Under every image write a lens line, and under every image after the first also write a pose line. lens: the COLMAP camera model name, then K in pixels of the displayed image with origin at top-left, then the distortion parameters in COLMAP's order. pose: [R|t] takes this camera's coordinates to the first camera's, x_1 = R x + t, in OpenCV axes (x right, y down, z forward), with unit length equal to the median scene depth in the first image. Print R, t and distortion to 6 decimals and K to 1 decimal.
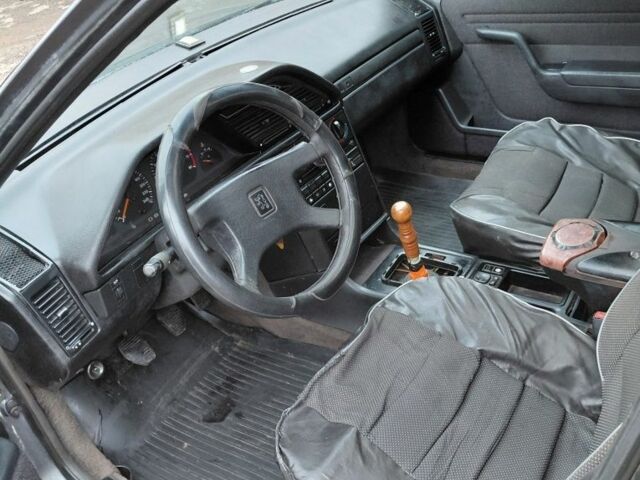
lens RADIAL K [[645.6, 0, 312.2], [0, 645.6, 223.5], [0, 0, 1]] dist [0.146111, -0.341943]
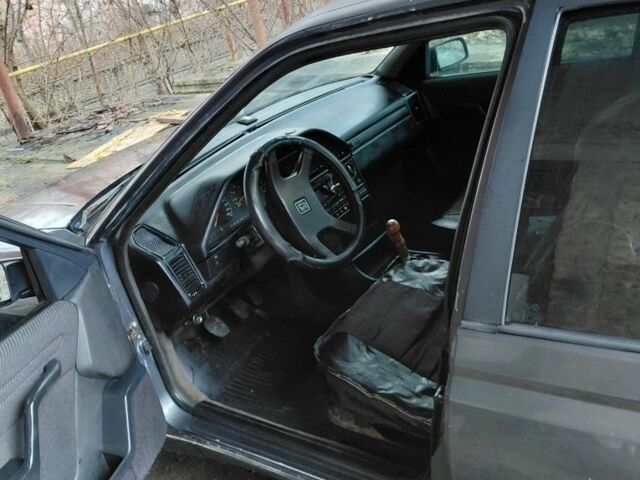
lens RADIAL K [[641.6, 0, 305.8], [0, 641.6, 238.8], [0, 0, 1]] dist [0.119691, -0.296757]
pose [[0.998594, -0.031201, -0.042863, -0.002647], [0.026221, 0.993340, -0.112199, 0.167480], [0.046078, 0.110917, 0.992761, -0.436677]]
